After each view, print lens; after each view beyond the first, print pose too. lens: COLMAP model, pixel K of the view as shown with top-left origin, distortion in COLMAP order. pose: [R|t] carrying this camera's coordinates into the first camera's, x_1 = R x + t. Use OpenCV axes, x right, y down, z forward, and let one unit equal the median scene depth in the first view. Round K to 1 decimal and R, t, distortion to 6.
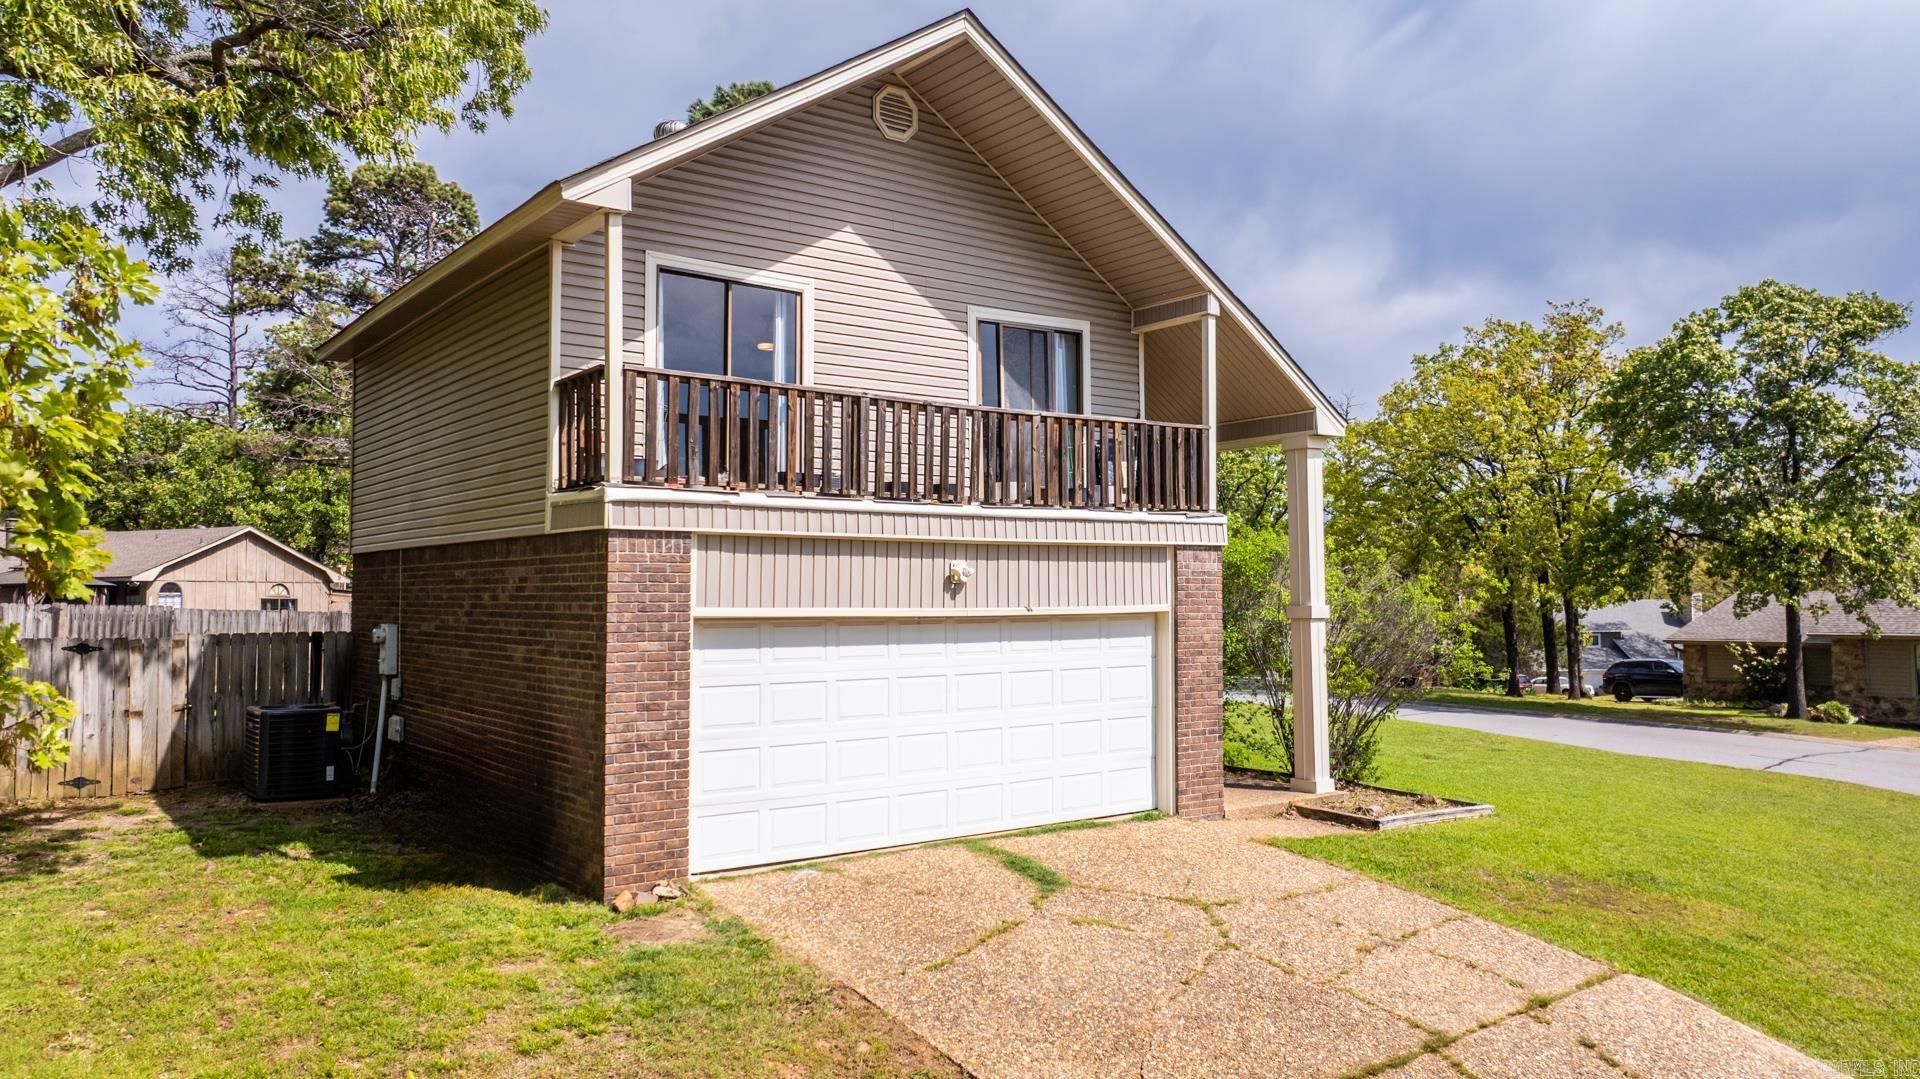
lens RADIAL K [[1349.4, 0, 960.0], [0, 1349.4, 539.5], [0, 0, 1]] dist [-0.002971, -0.000628]
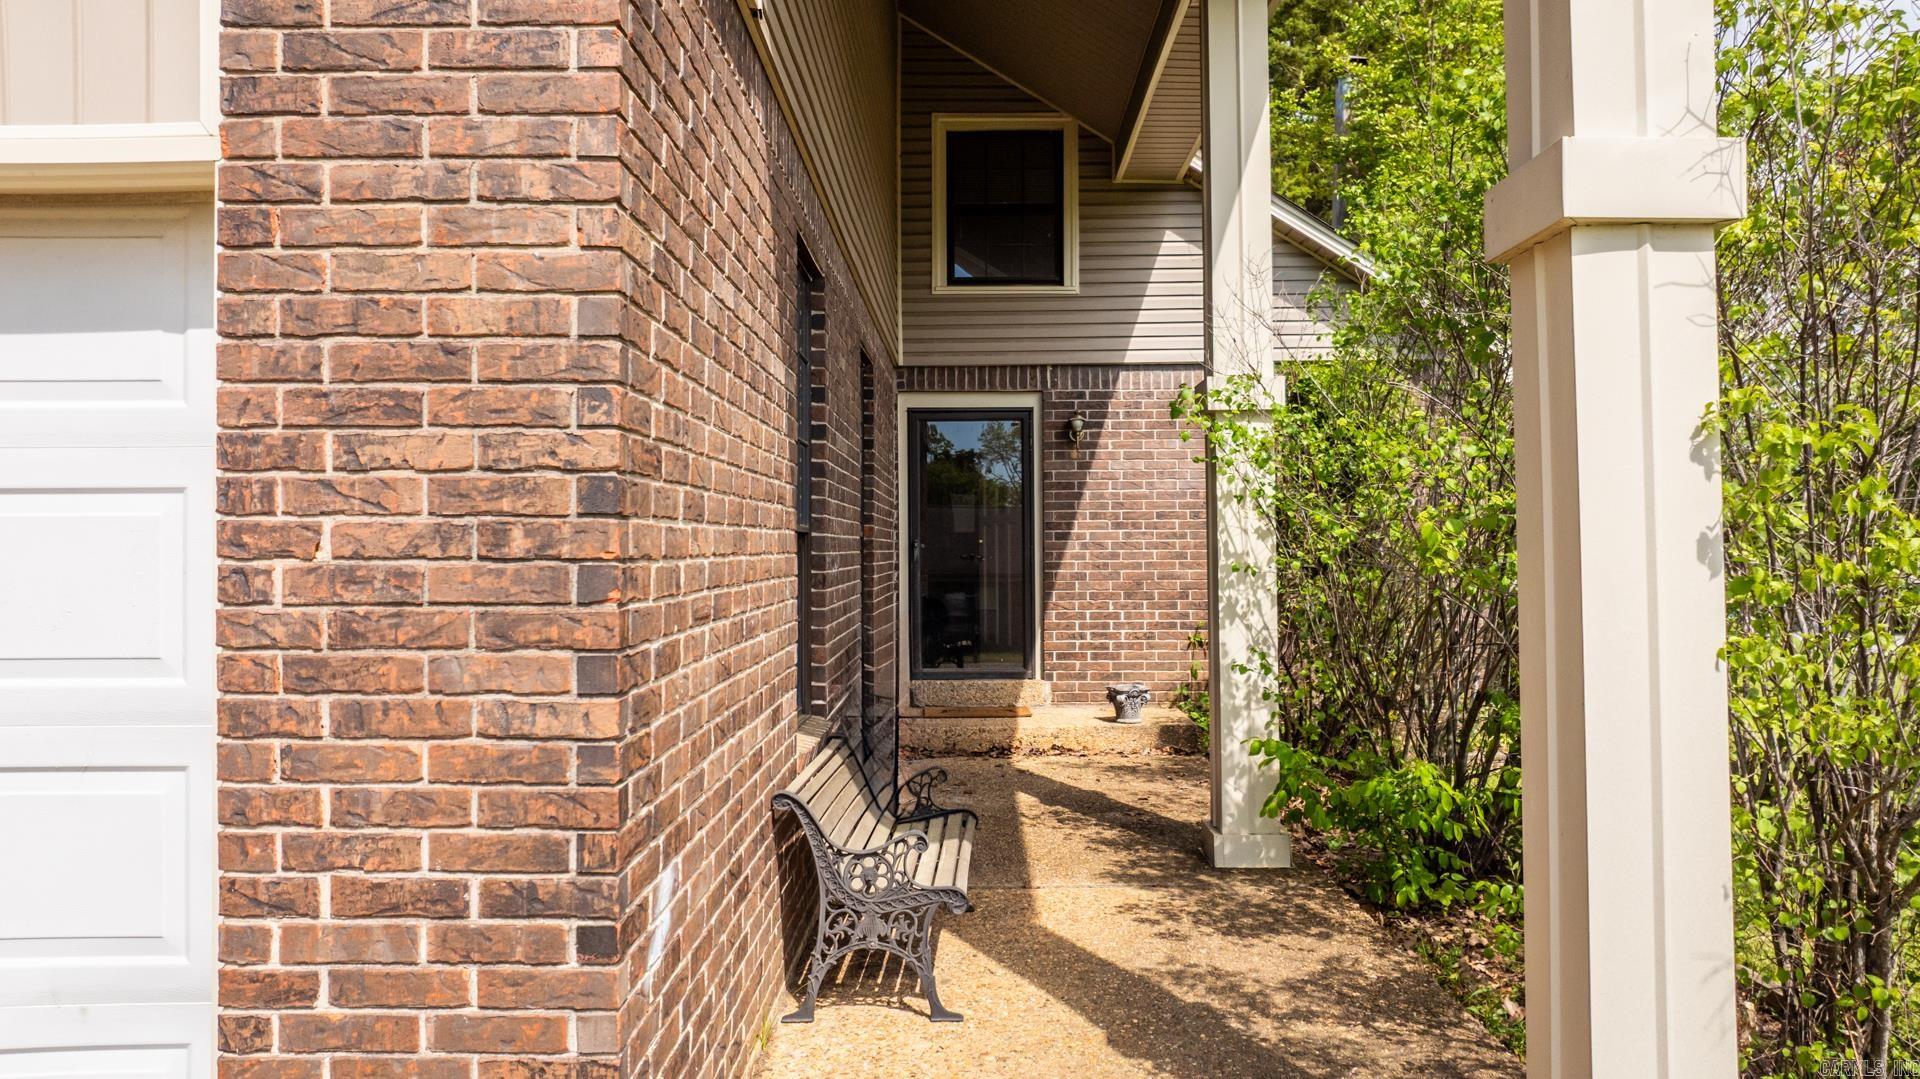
lens RADIAL K [[1372.6, 0, 960.0], [0, 1372.6, 539.5], [0, 0, 1]] dist [-0.008674, -0.000906]
pose [[0.787959, -0.004113, -0.615715, 0.357843], [0.026310, 0.999289, 0.026994, 0.104743], [0.615166, -0.037469, 0.787507, 0.984320]]
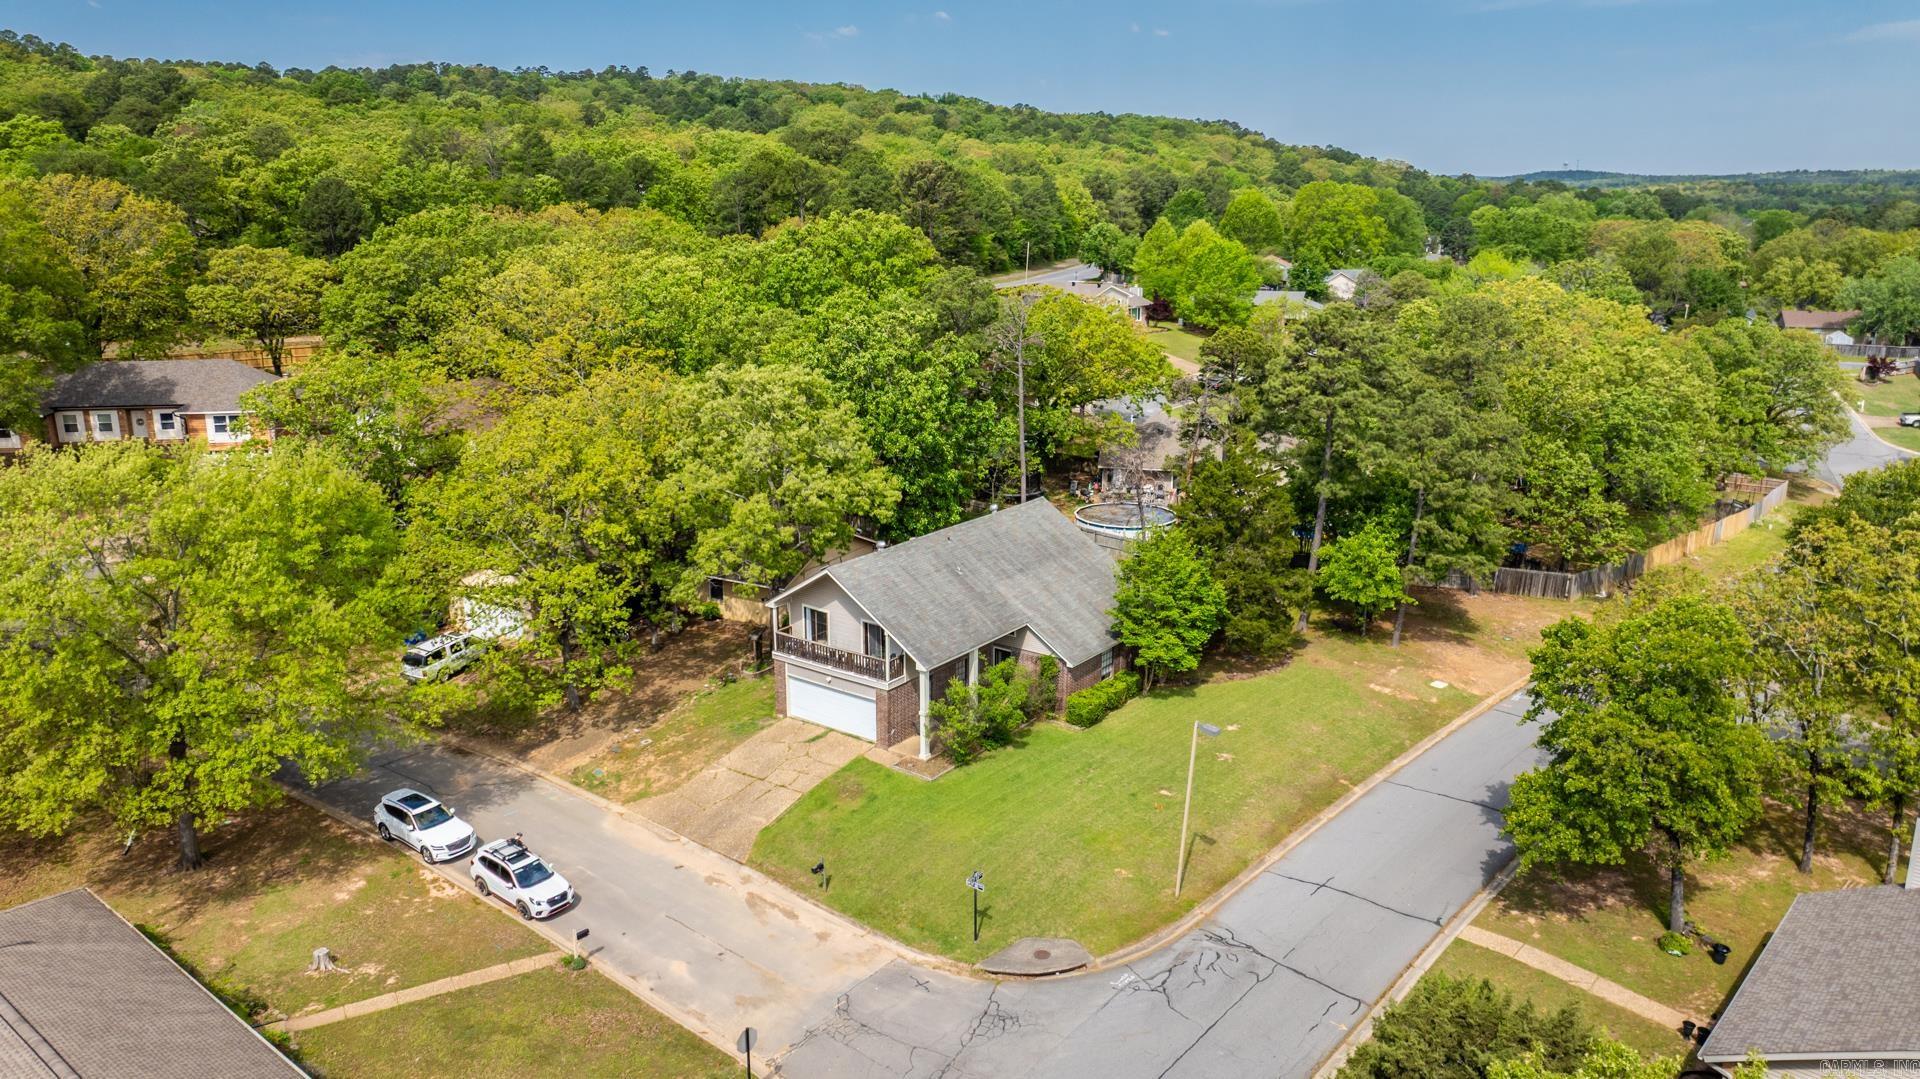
lens RADIAL K [[1349.4, 0, 960.0], [0, 1349.4, 539.5], [0, 0, 1]] dist [-0.002971, -0.000628]
pose [[0.280047, 0.239585, -0.929609, 4.320031], [0.036570, 0.964991, 0.259720, -1.625464], [0.959290, -0.106729, 0.261481, 0.213650]]
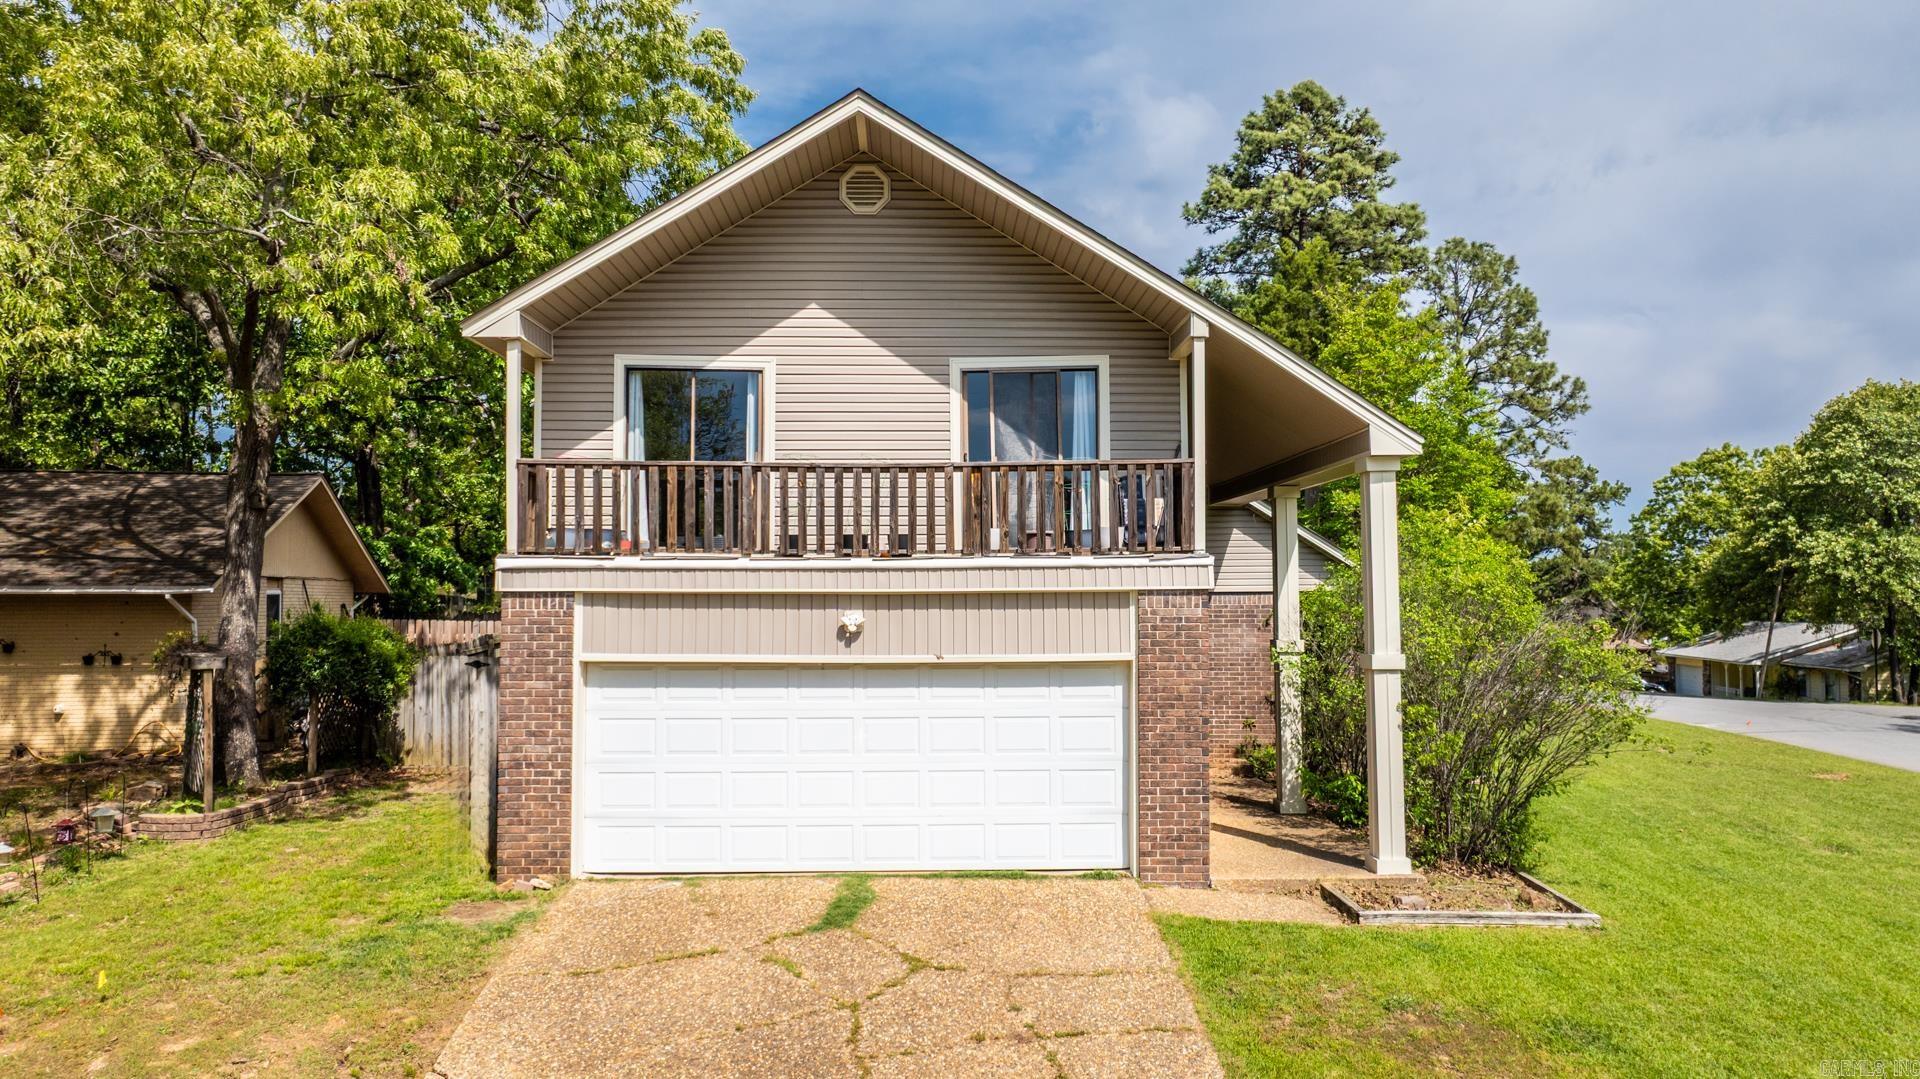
lens RADIAL K [[1372.6, 0, 960.0], [0, 1372.6, 539.5], [0, 0, 1]] dist [-0.008674, -0.000906]
pose [[0.811579, -0.023419, -0.583773, 0.661530], [0.023518, 0.999696, -0.007408, -0.028702], [0.583769, -0.007717, 0.811883, 0.162283]]
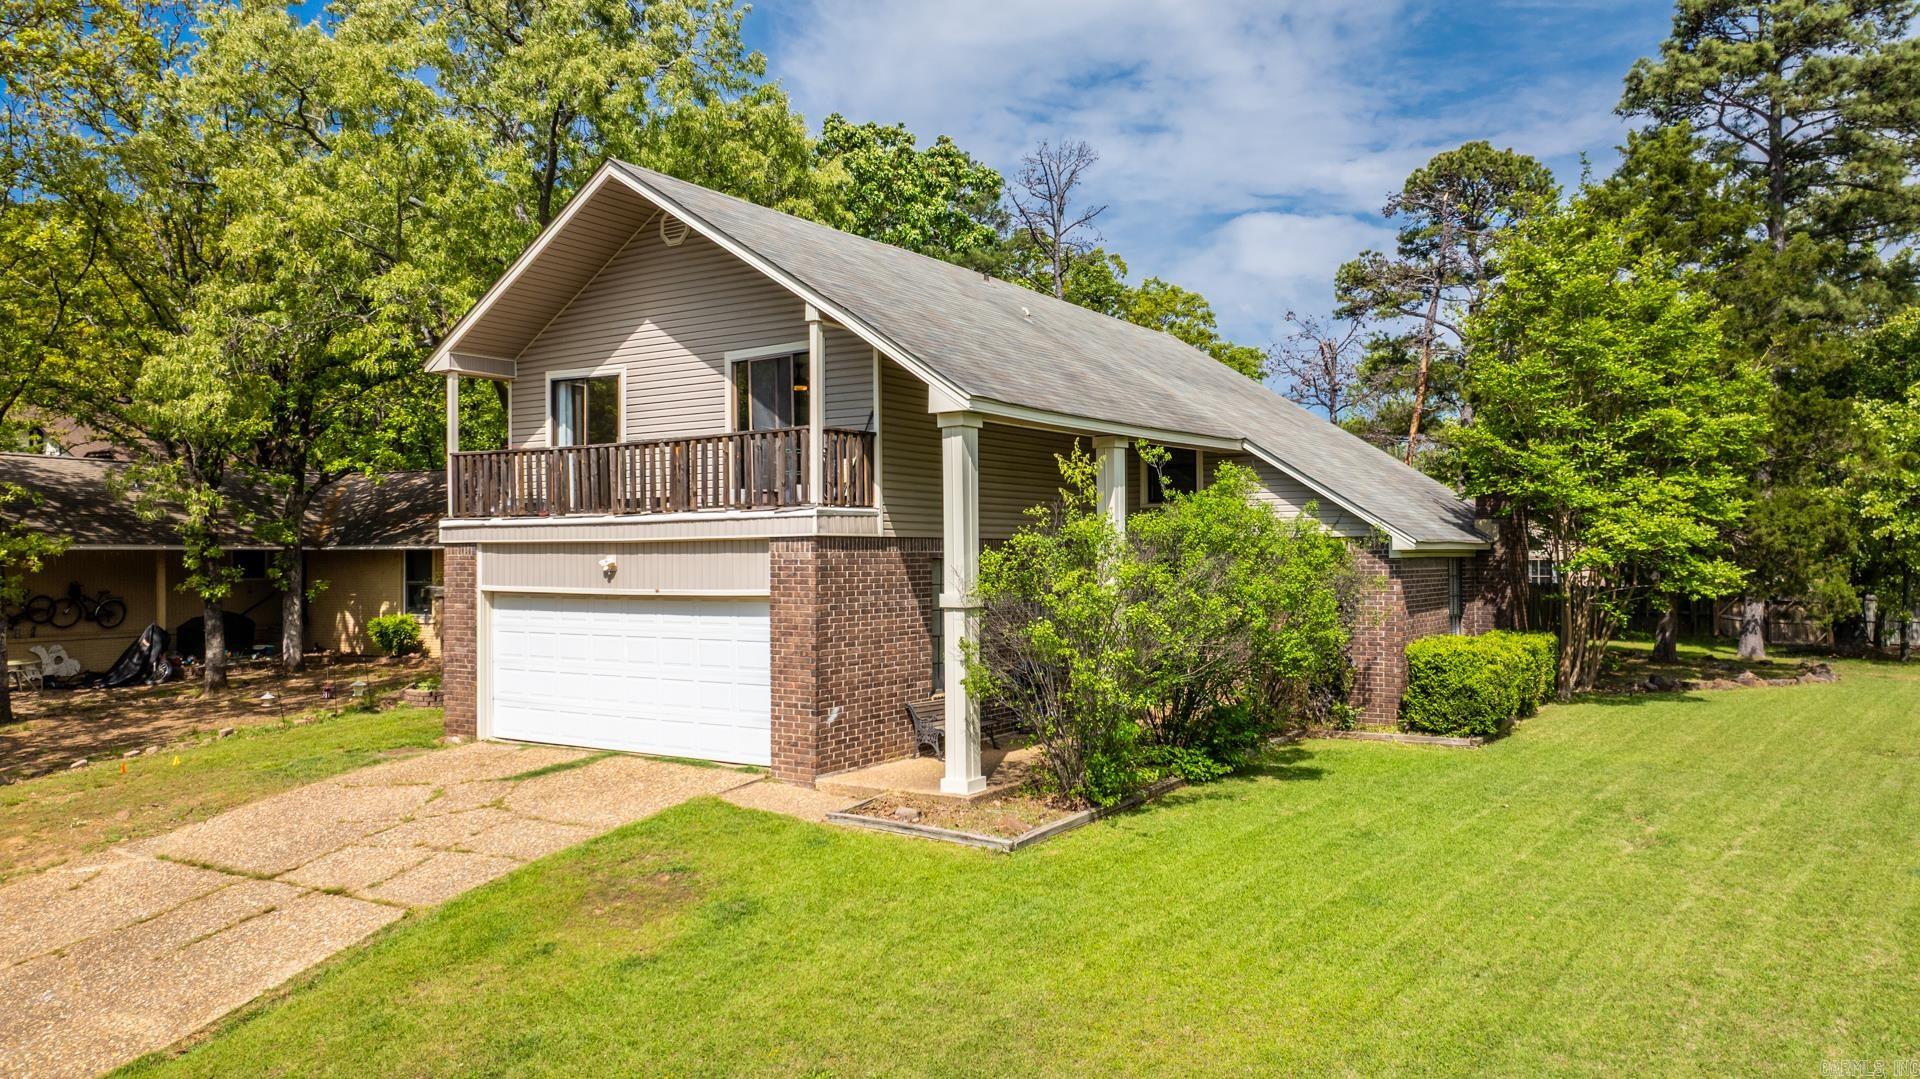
lens RADIAL K [[1372.6, 0, 960.0], [0, 1372.6, 539.5], [0, 0, 1]] dist [-0.008674, -0.000906]
pose [[0.329790, -0.009512, -0.944006, 1.393940], [0.043827, 0.999025, 0.005245, 0.007343], [0.943037, -0.043103, 0.329885, 0.823479]]
